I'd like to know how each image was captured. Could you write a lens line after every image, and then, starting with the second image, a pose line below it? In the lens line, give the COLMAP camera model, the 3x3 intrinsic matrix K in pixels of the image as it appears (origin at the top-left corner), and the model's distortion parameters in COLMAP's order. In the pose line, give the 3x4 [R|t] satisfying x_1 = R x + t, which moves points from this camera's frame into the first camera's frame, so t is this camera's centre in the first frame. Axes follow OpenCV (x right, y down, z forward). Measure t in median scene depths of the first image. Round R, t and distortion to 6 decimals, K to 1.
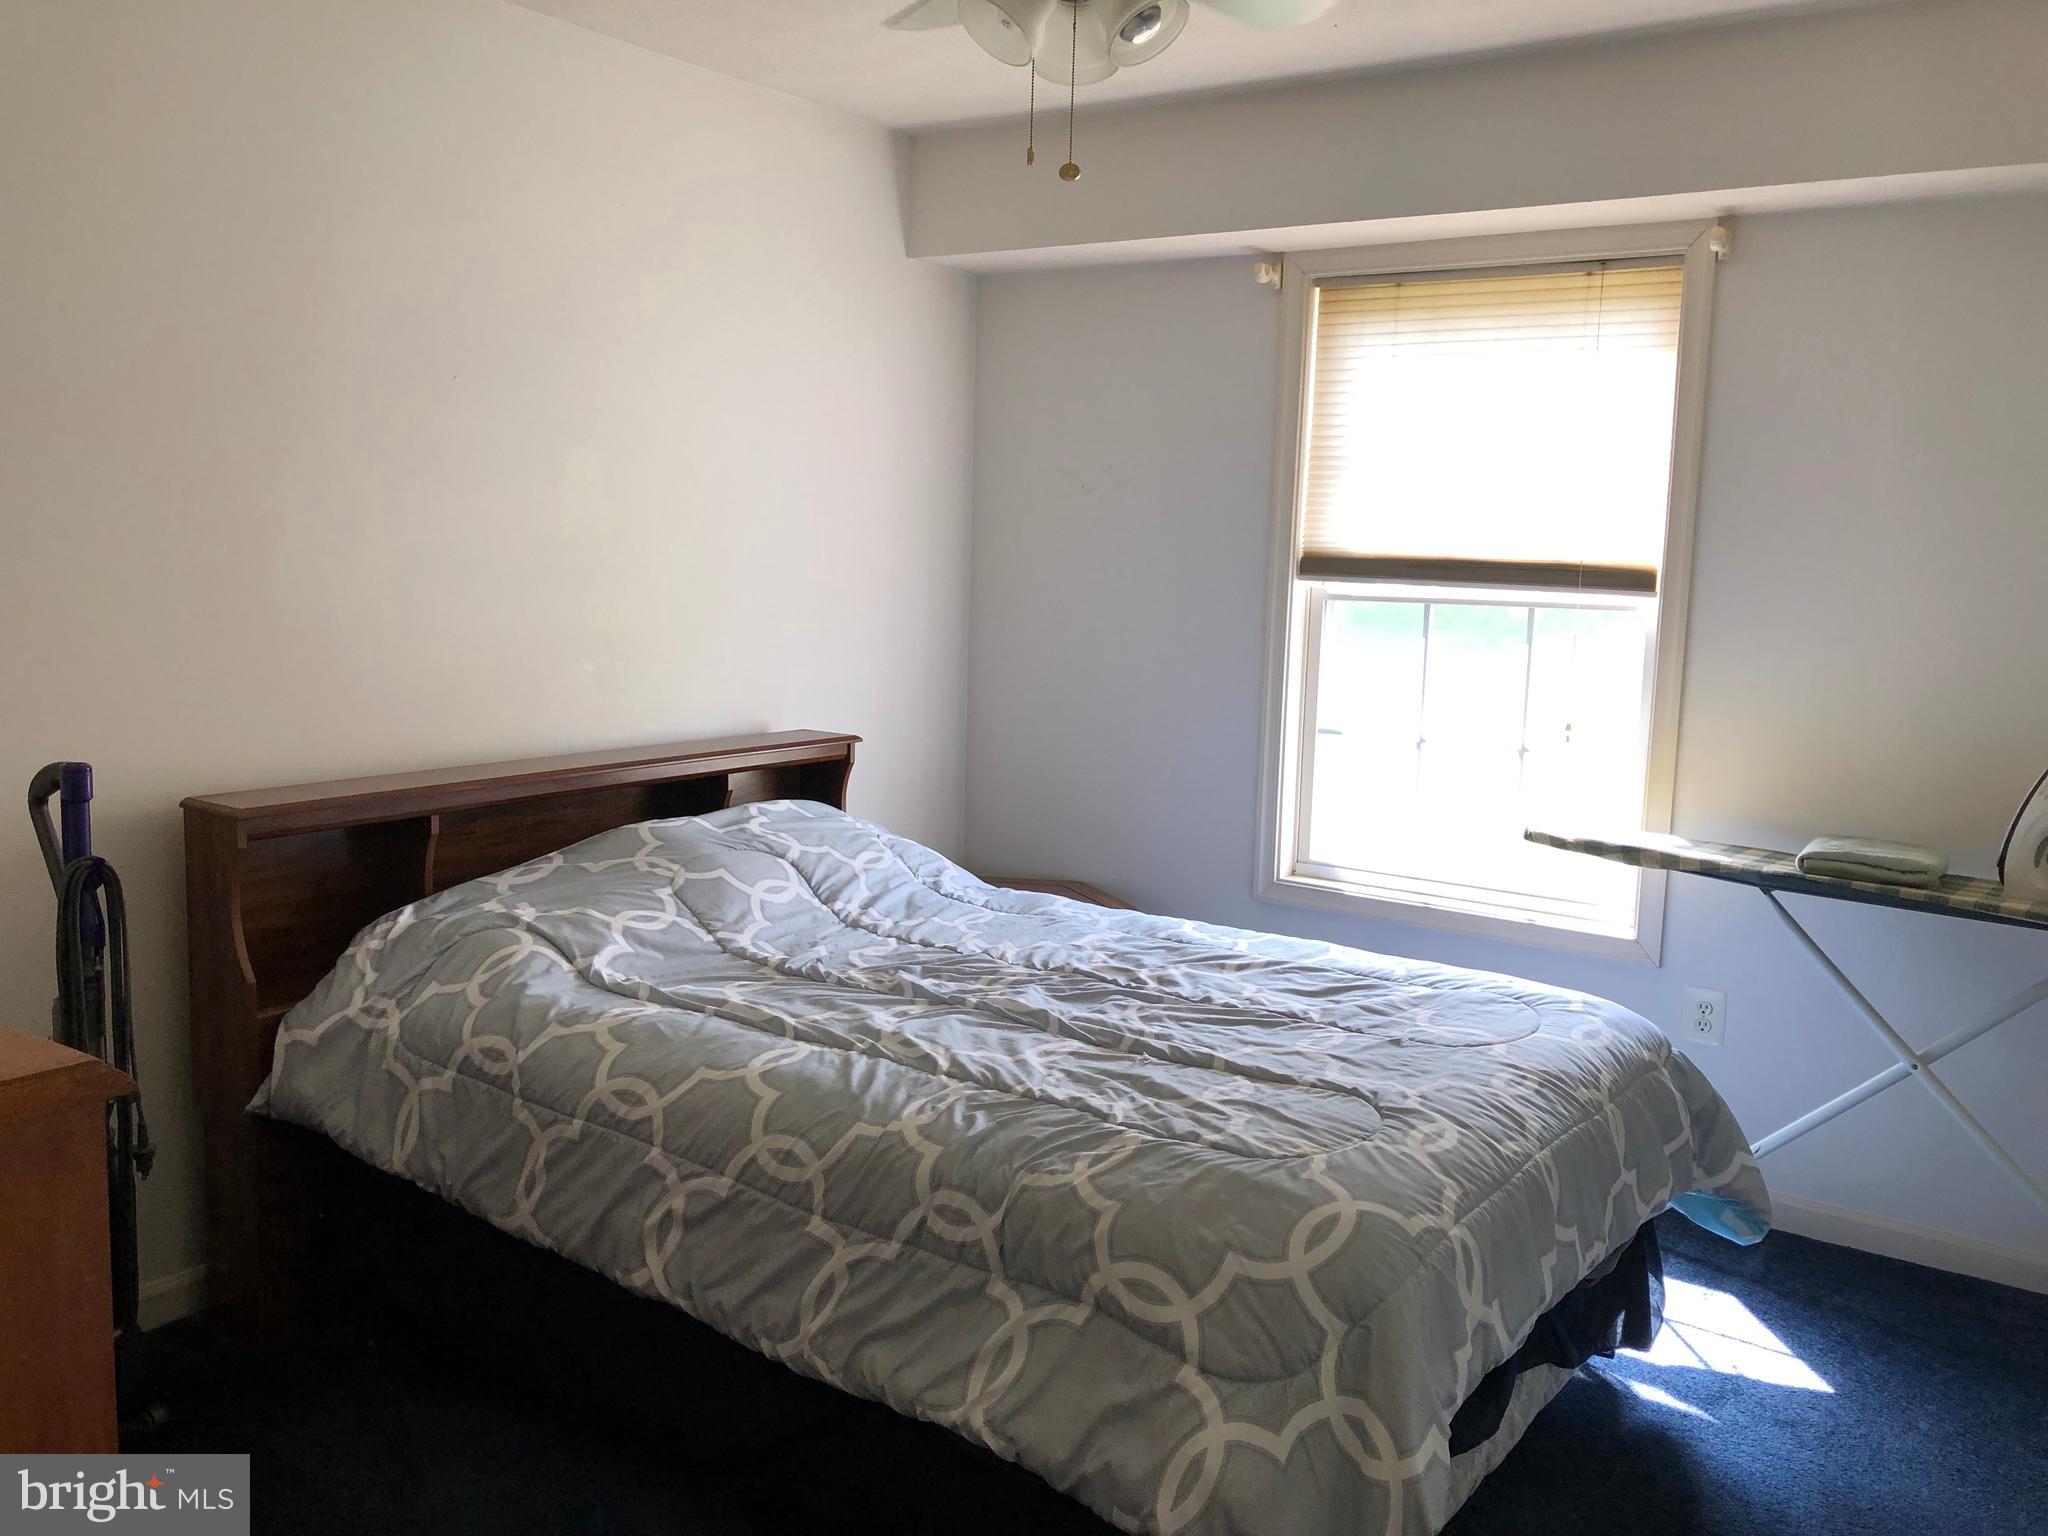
lens RADIAL K [[1694.1, 0, 1024.0], [0, 1694.1, 768.0], [0, 0, 1]] dist [0.030634, -0.044676]
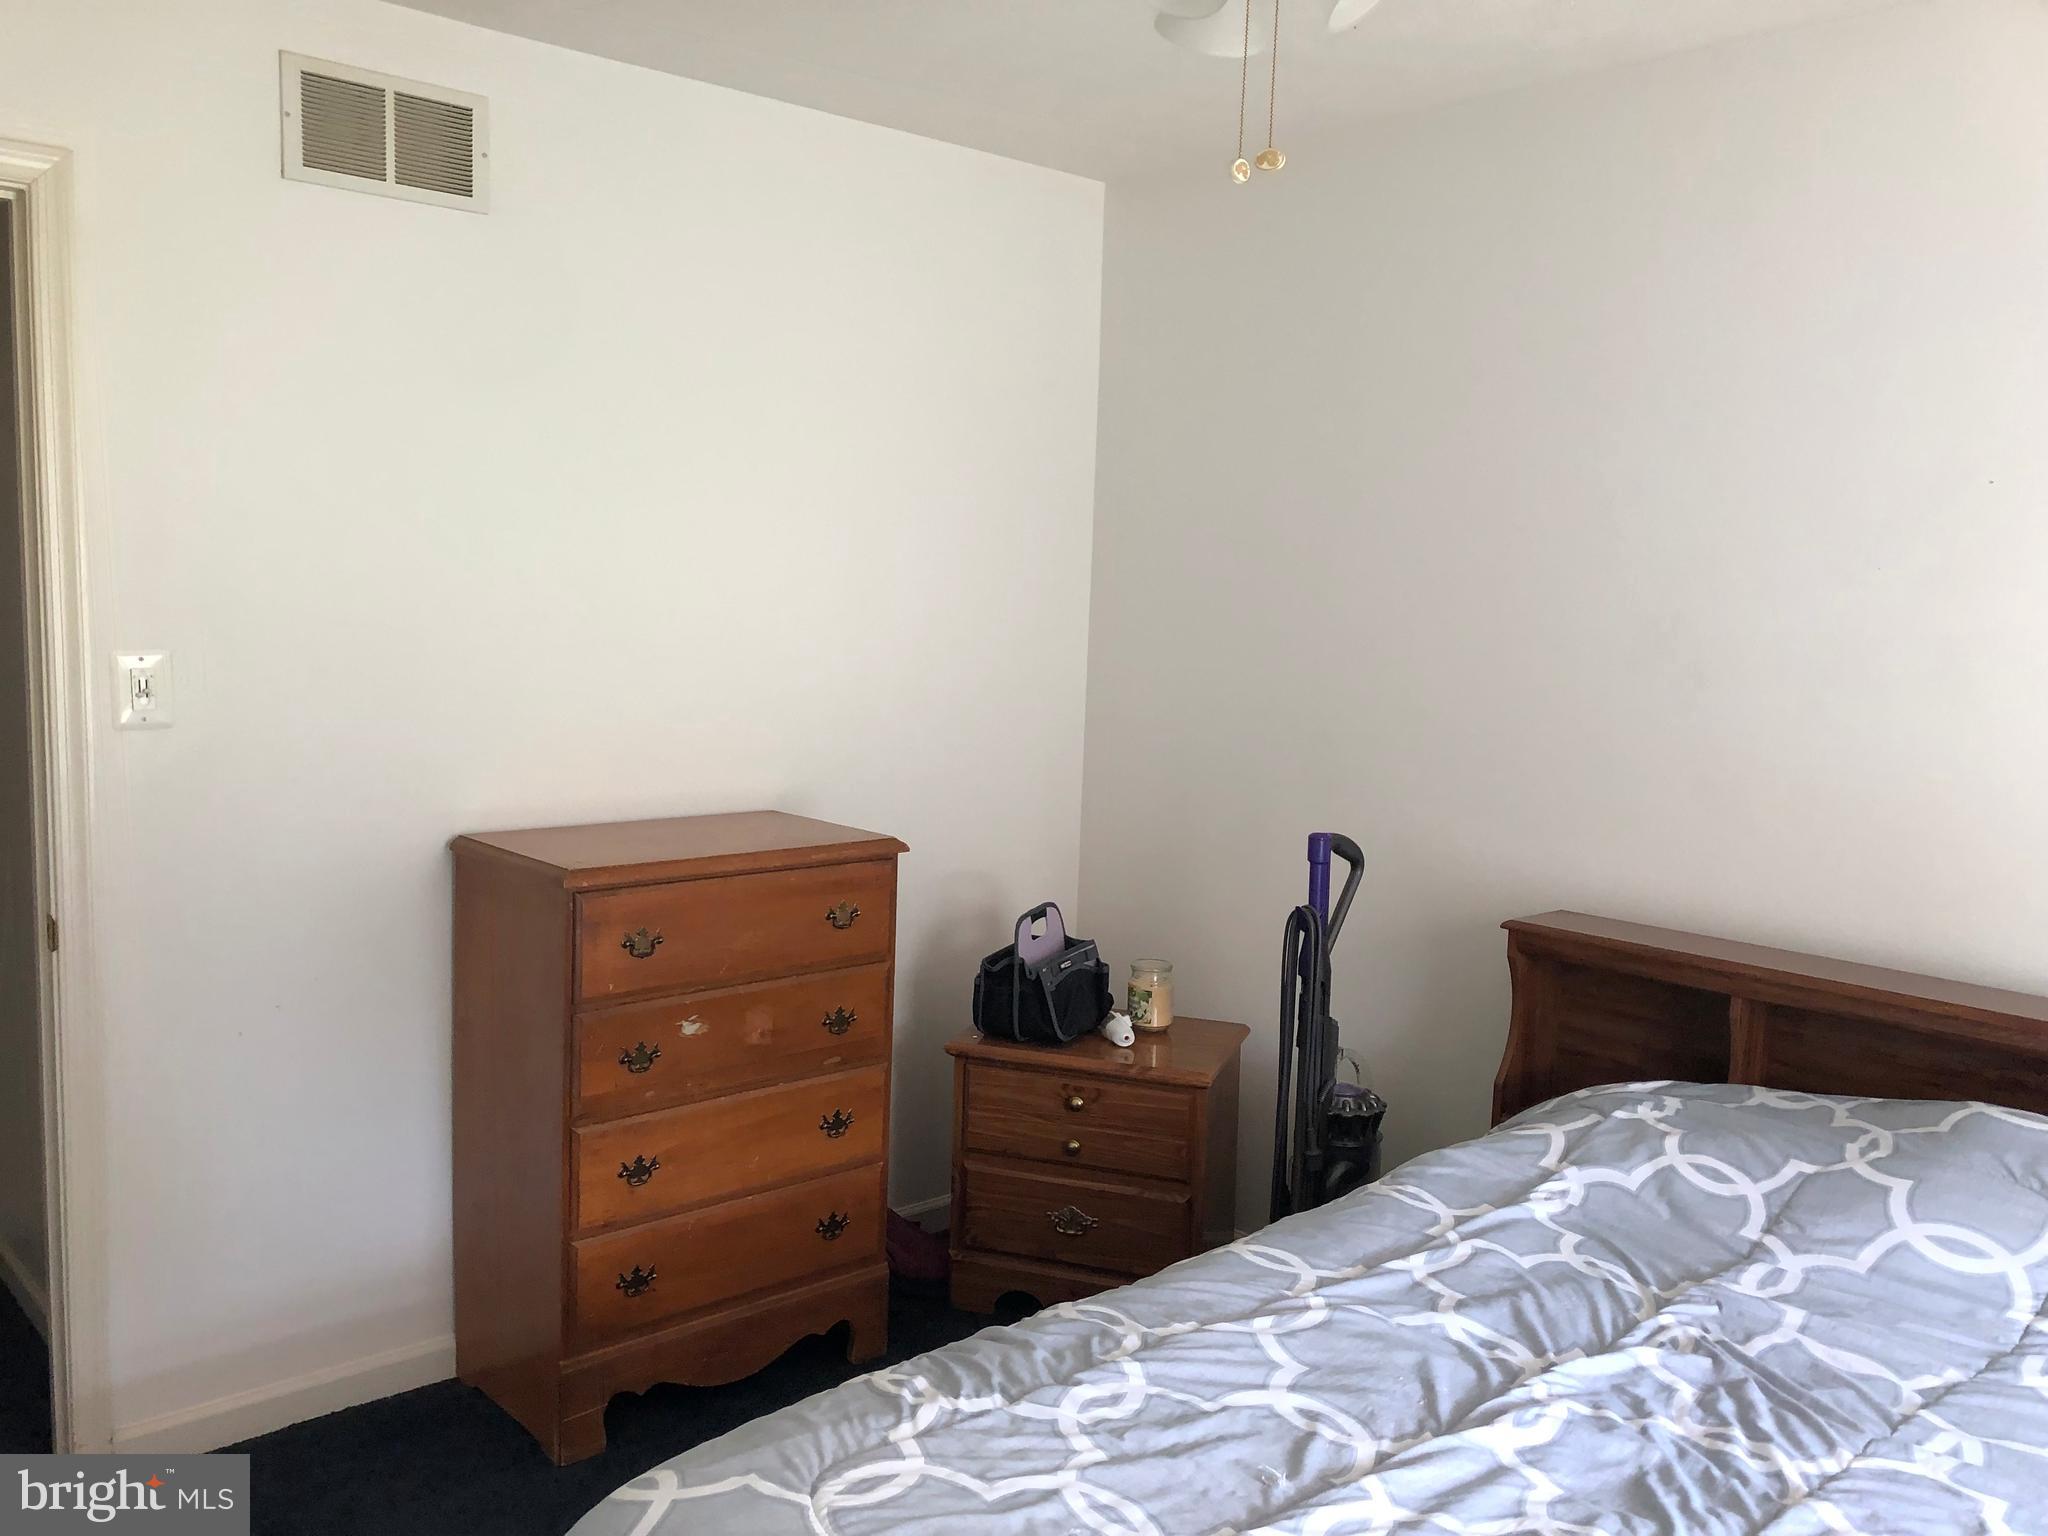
lens RADIAL K [[1694.1, 0, 1024.0], [0, 1694.1, 768.0], [0, 0, 1]] dist [0.030634, -0.044676]
pose [[-0.234352, 0.071978, -0.969483, 0.684796], [-0.165513, 0.979741, 0.112748, -0.149044], [0.957958, 0.186885, -0.217691, 0.964122]]
